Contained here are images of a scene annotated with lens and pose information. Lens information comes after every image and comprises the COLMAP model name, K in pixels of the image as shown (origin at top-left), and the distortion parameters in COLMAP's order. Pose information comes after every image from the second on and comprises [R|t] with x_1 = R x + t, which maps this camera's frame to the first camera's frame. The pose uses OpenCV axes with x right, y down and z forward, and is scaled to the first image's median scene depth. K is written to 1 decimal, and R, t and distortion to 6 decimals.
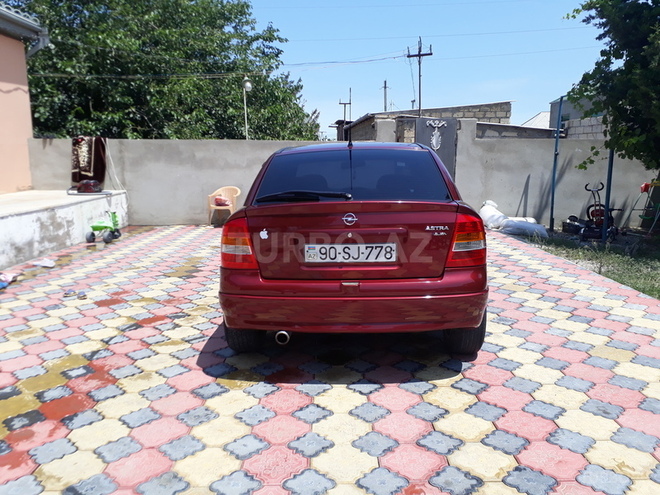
lens RADIAL K [[531.1, 0, 328.0], [0, 531.1, 247.2], [0, 0, 1]] dist [0.040058, -0.048777]
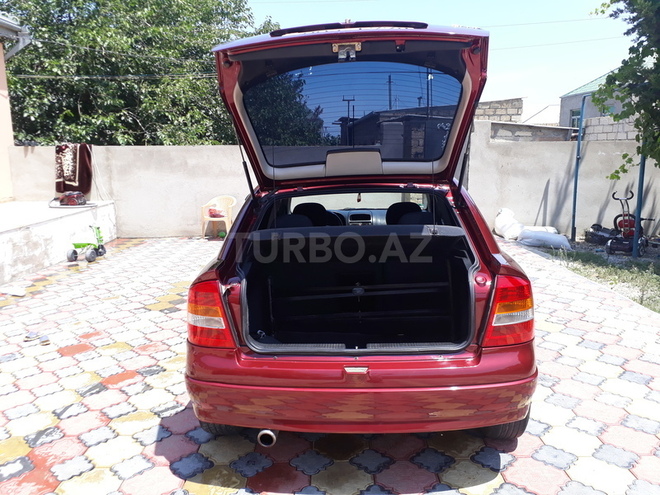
lens RADIAL K [[531.1, 0, 328.0], [0, 531.1, 247.2], [0, 0, 1]] dist [0.040058, -0.048777]
pose [[0.999931, -0.007366, -0.009129, 0.002972], [0.007459, 0.999920, 0.010192, -0.034056], [0.009054, -0.010259, 0.999906, 0.075098]]
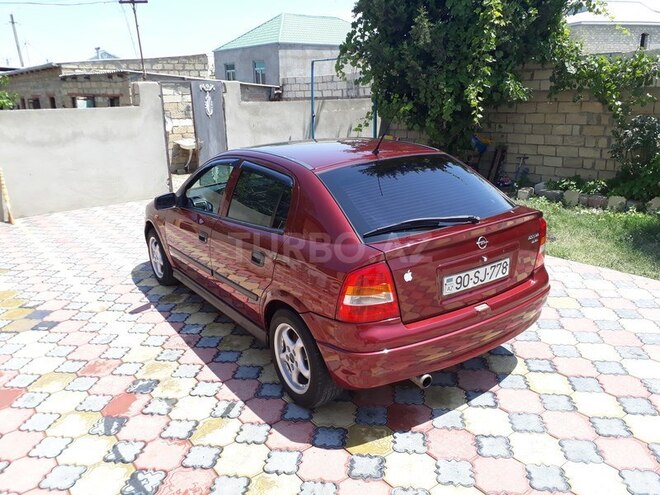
lens RADIAL K [[531.1, 0, 328.0], [0, 531.1, 247.2], [0, 0, 1]] dist [0.040058, -0.048777]
pose [[0.795319, -0.184639, 0.577387, -0.221559], [0.124764, 0.981950, 0.142156, -0.065060], [-0.593213, -0.041022, 0.804000, 0.115105]]
